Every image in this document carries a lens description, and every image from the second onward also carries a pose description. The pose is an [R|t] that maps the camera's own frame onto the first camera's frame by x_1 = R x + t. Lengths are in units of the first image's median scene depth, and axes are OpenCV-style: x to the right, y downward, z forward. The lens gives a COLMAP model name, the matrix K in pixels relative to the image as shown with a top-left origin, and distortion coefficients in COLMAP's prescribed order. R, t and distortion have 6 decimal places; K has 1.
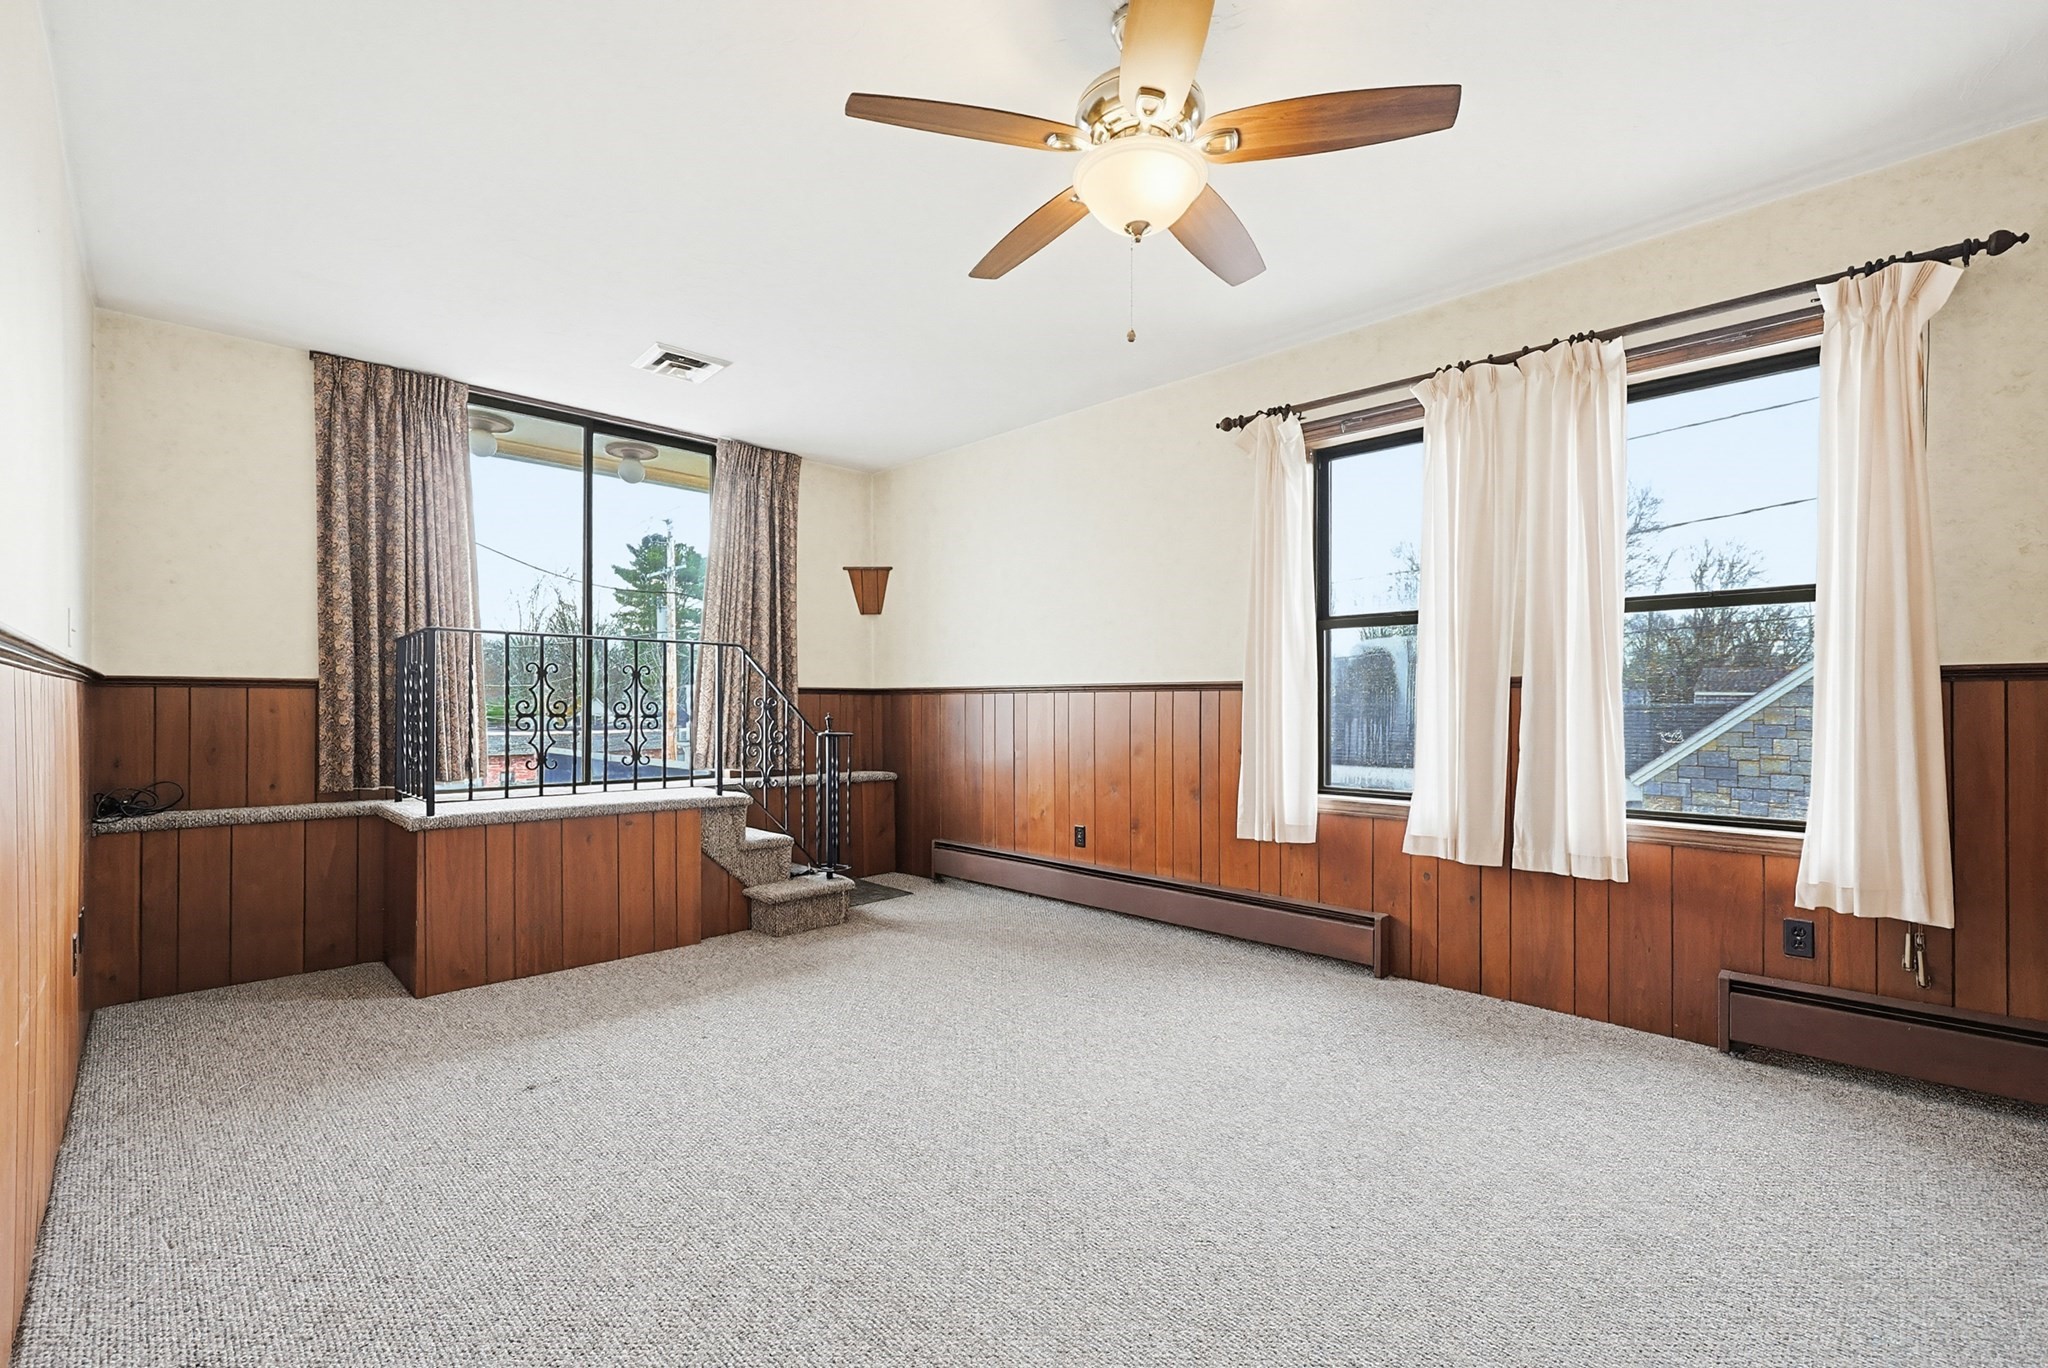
lens RADIAL K [[889.4, 0, 1028.8], [0, 889.4, 711.9], [0, 0, 1]] dist [-0.000030, 0.000051]
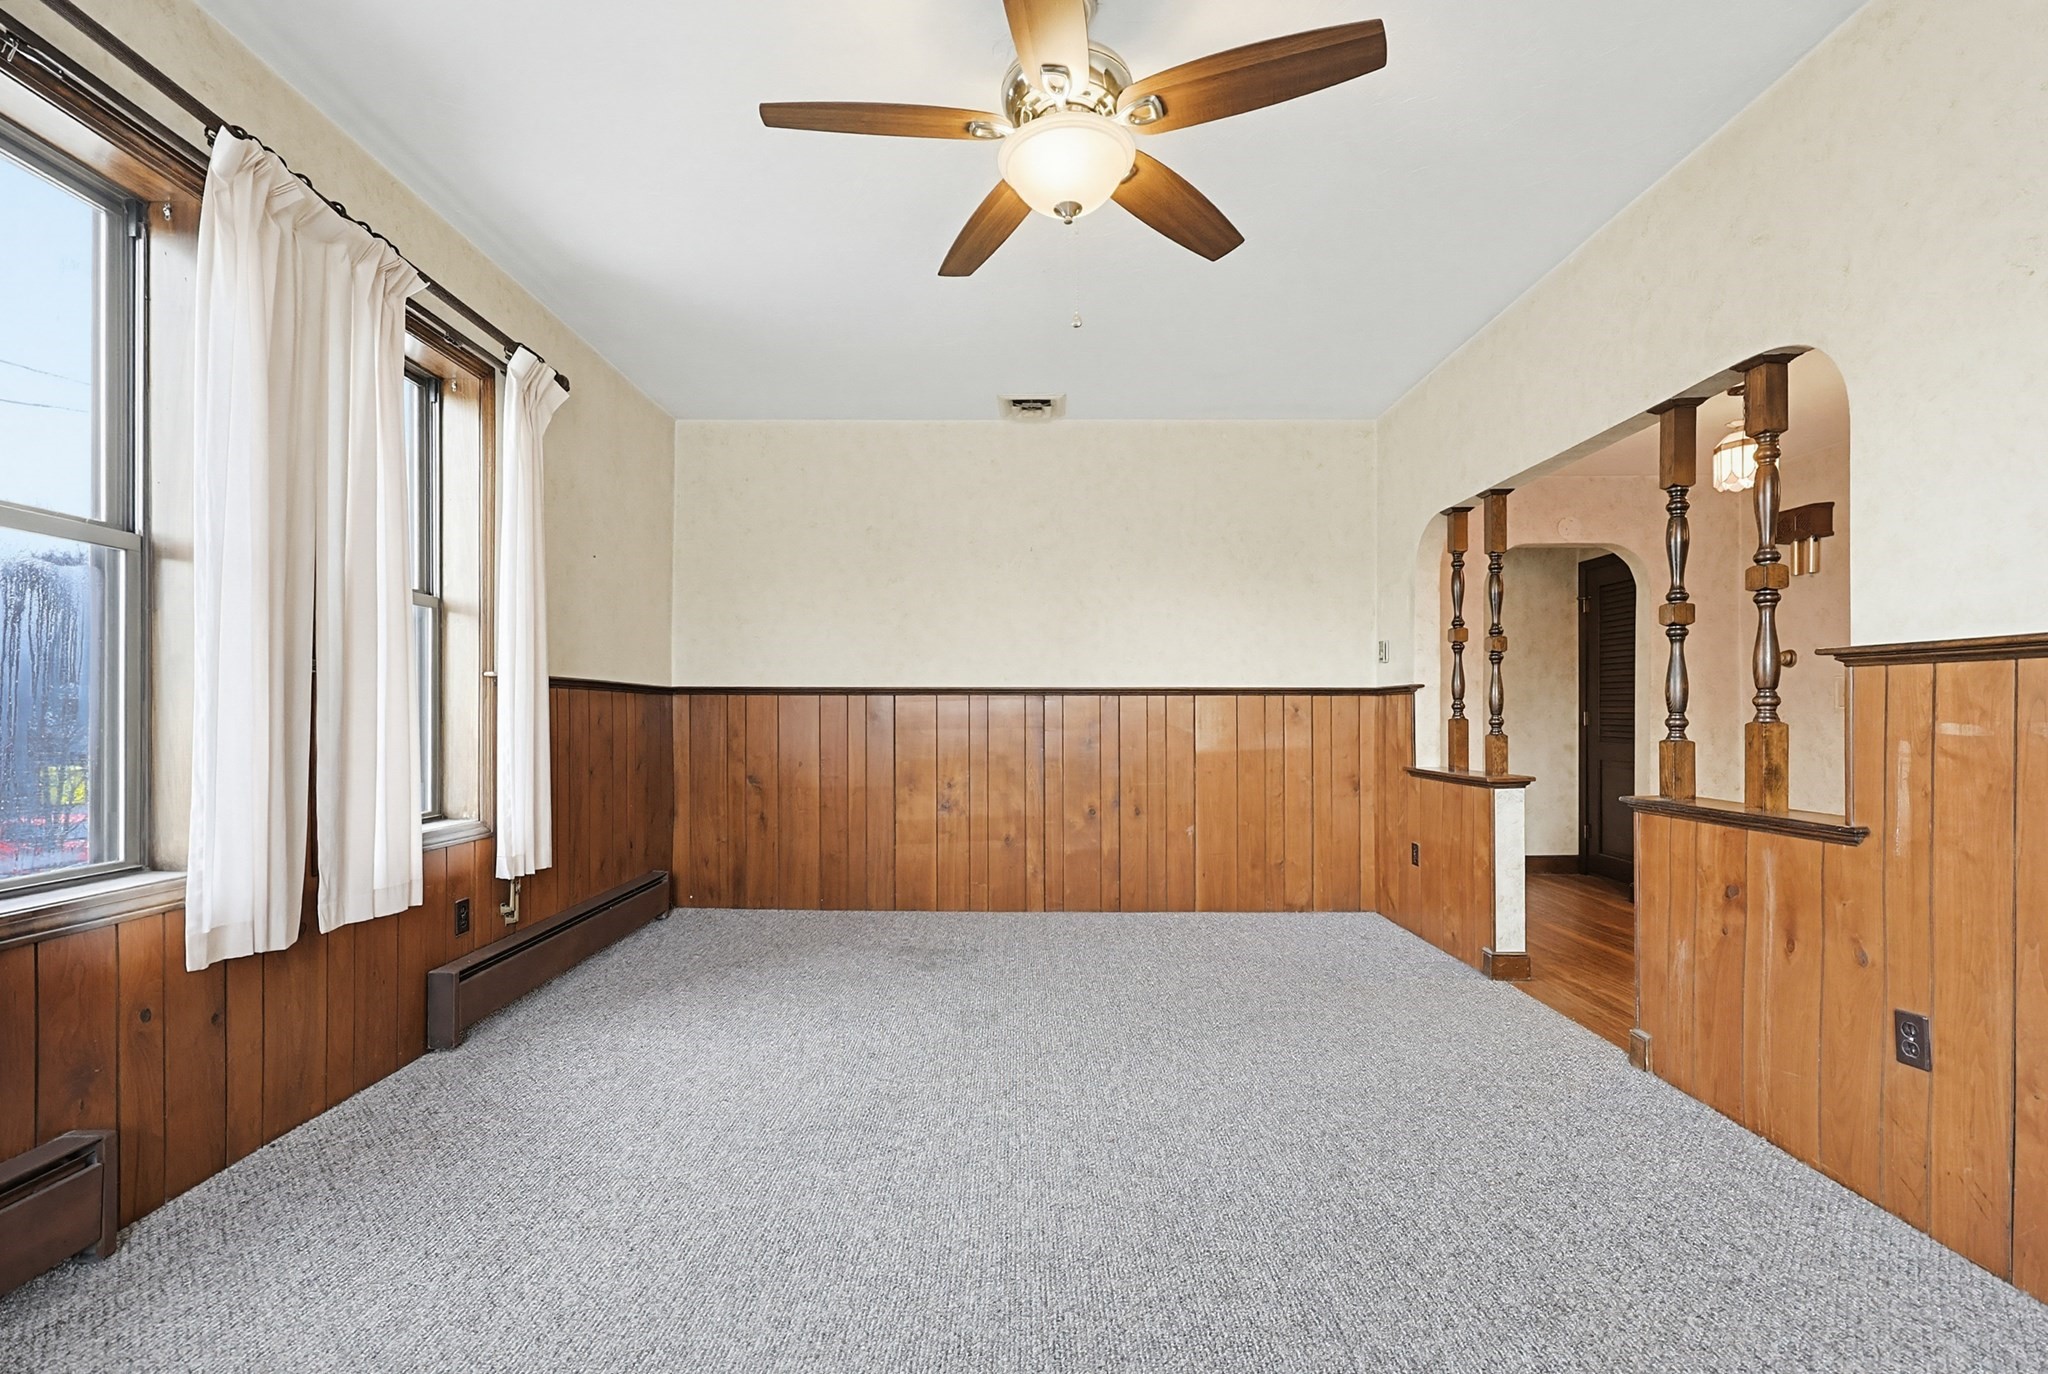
lens RADIAL K [[889.4, 0, 1028.8], [0, 889.4, 714.9], [0, 0, 1]] dist [-0.000030, 0.000051]
pose [[-0.717427, -0.009613, 0.696567, -0.394591], [-0.006277, 0.999953, 0.007335, -0.007028], [-0.696605, 0.000890, -0.717454, 1.279833]]
